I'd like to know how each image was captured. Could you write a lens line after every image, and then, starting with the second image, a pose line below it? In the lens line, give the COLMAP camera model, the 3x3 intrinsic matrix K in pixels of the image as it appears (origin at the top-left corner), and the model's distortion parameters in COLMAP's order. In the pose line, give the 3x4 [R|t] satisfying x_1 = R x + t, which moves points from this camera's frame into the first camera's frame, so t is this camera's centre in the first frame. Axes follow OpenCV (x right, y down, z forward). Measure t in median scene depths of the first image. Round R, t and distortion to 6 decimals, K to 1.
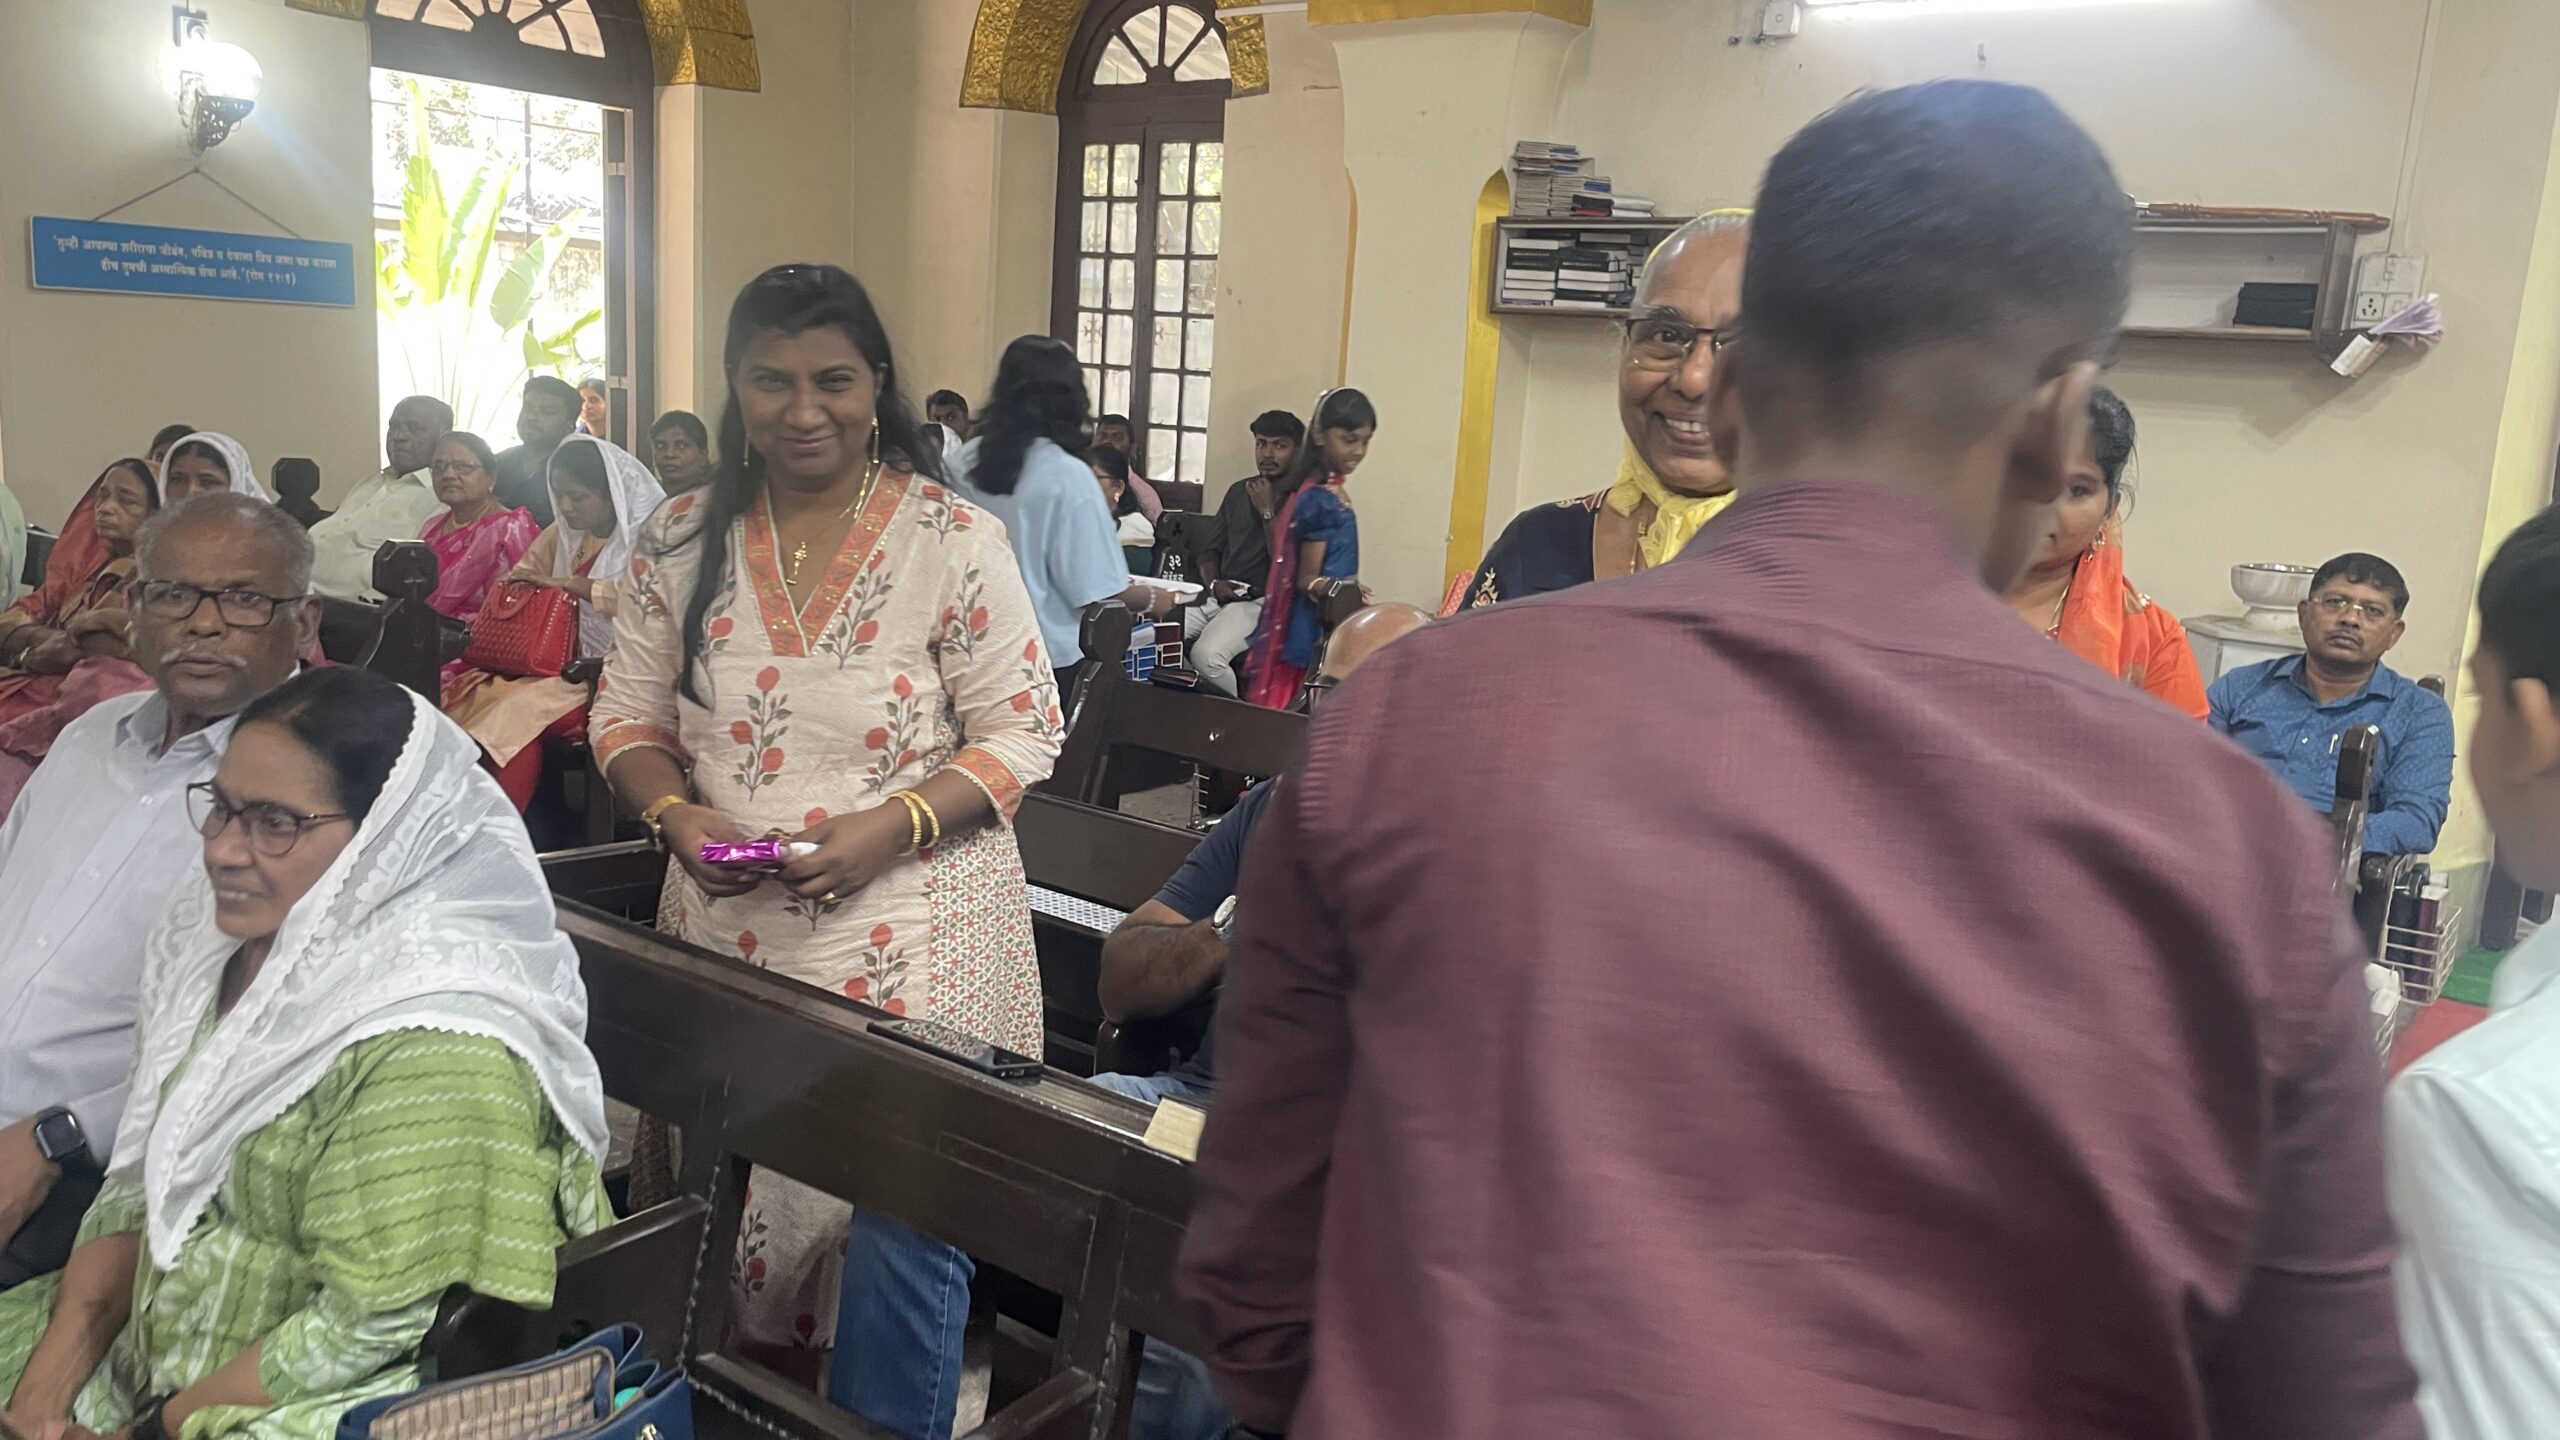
lens RADIAL K [[1913.2, 0, 1272.8], [0, 1913.2, 704.2], [0, 0, 1]] dist [0.082251, -0.105709]
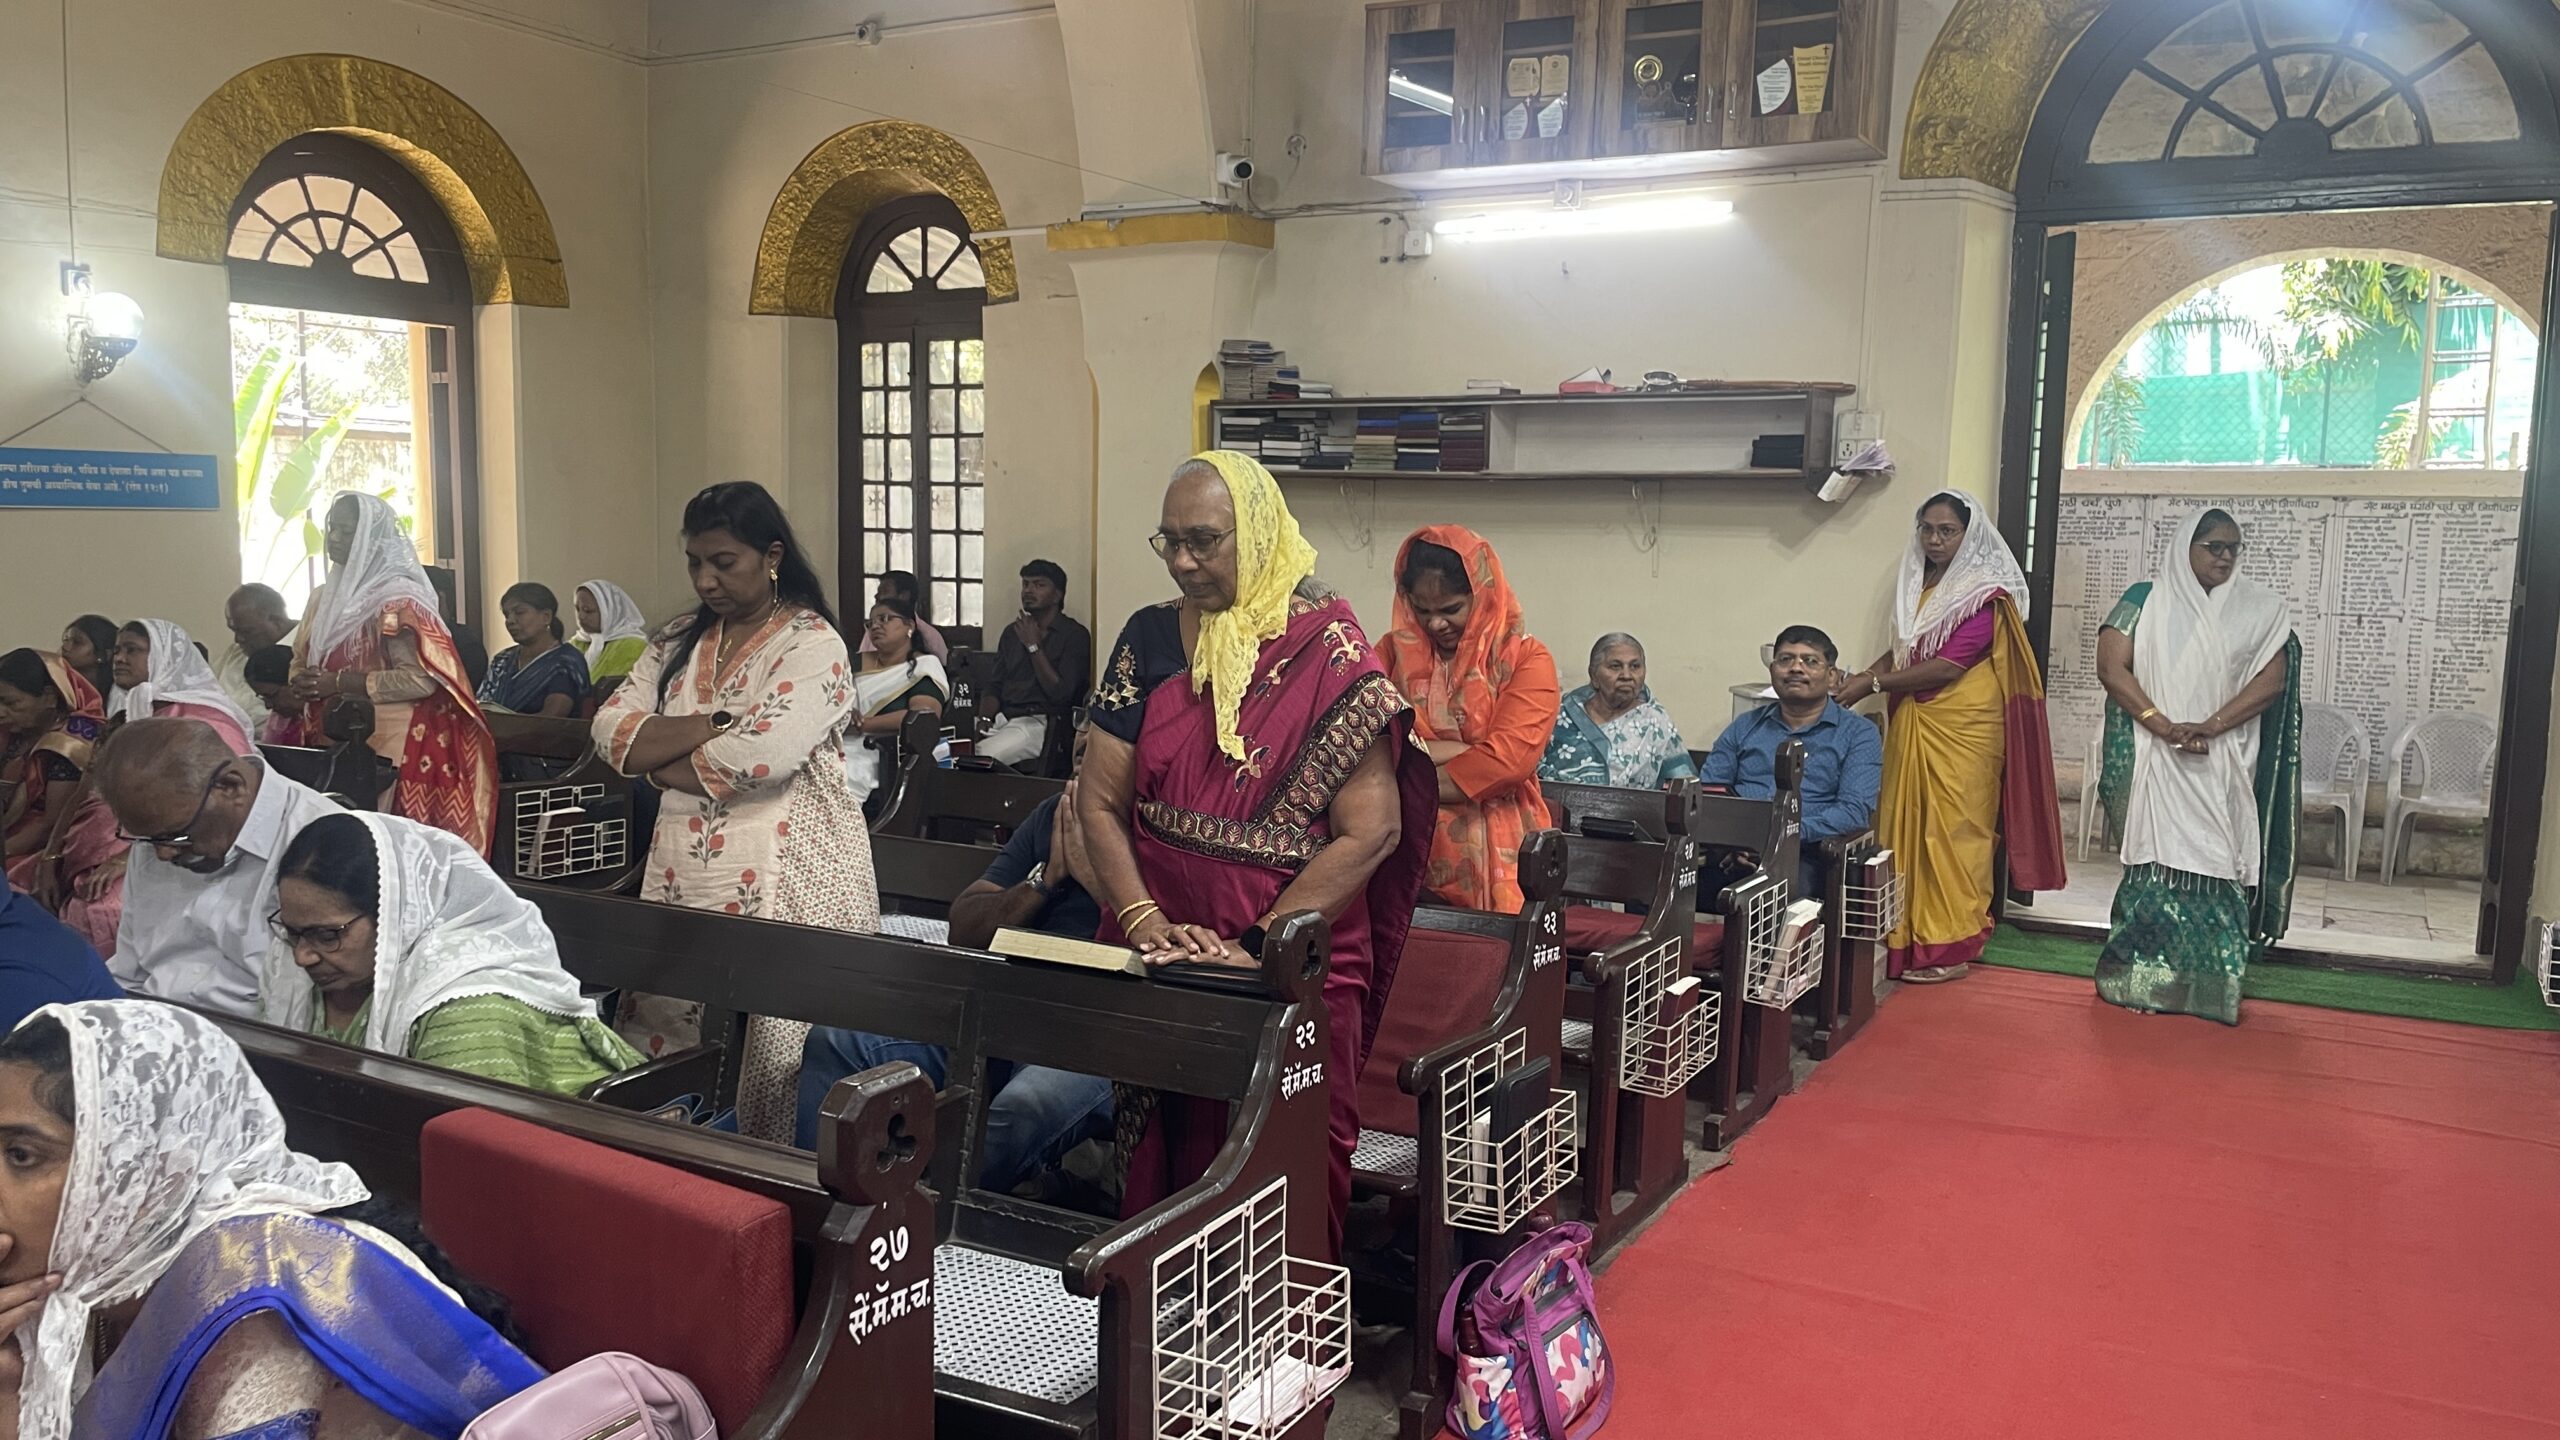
lens RADIAL K [[1900.9, 0, 1284.1], [0, 1900.9, 723.6], [0, 0, 1]] dist [0.097051, -0.134347]
pose [[0.990817, -0.056747, 0.122723, 0.000396], [0.064561, 0.996069, -0.060656, 0.026355], [-0.118799, 0.068022, 0.990586, -0.168872]]
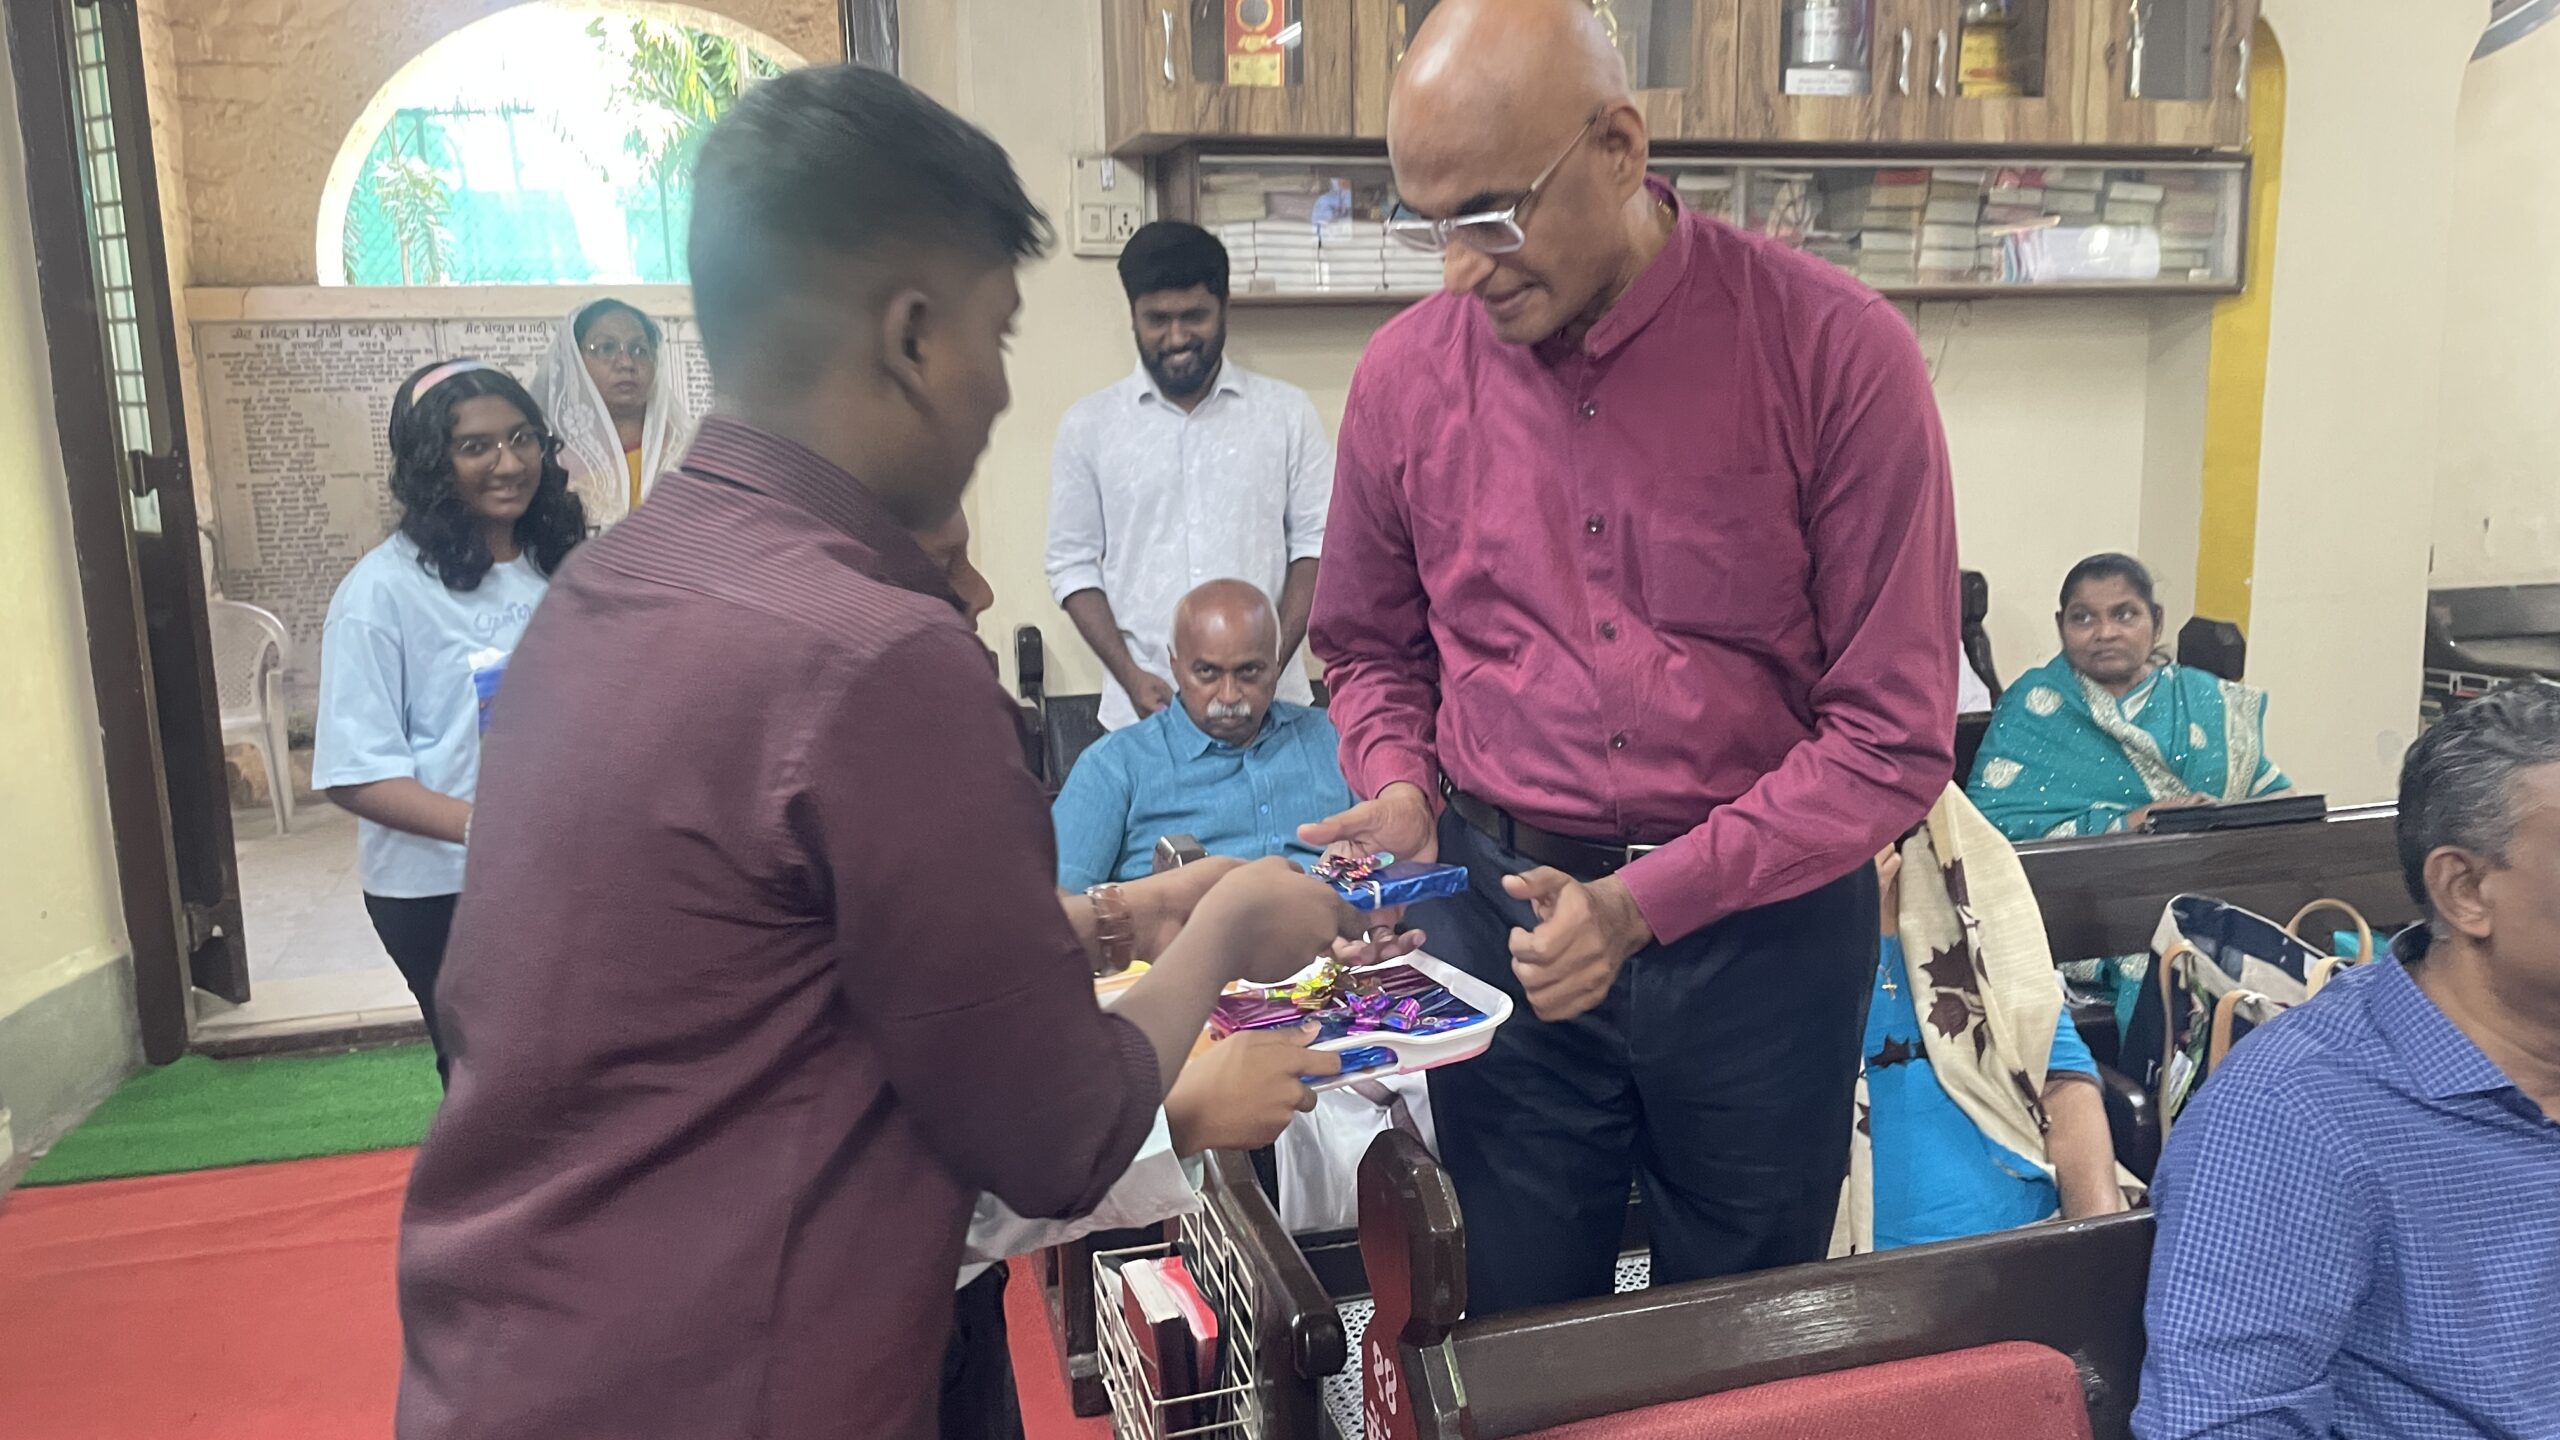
lens RADIAL K [[1913.2, 0, 1272.8], [0, 1913.2, 704.2], [0, 0, 1]] dist [0.082251, -0.105709]
pose [[0.624982, -0.215376, 0.750340, 0.239848], [0.197435, 0.973548, 0.114994, -0.009539], [-0.755259, 0.076274, 0.650973, 0.106075]]
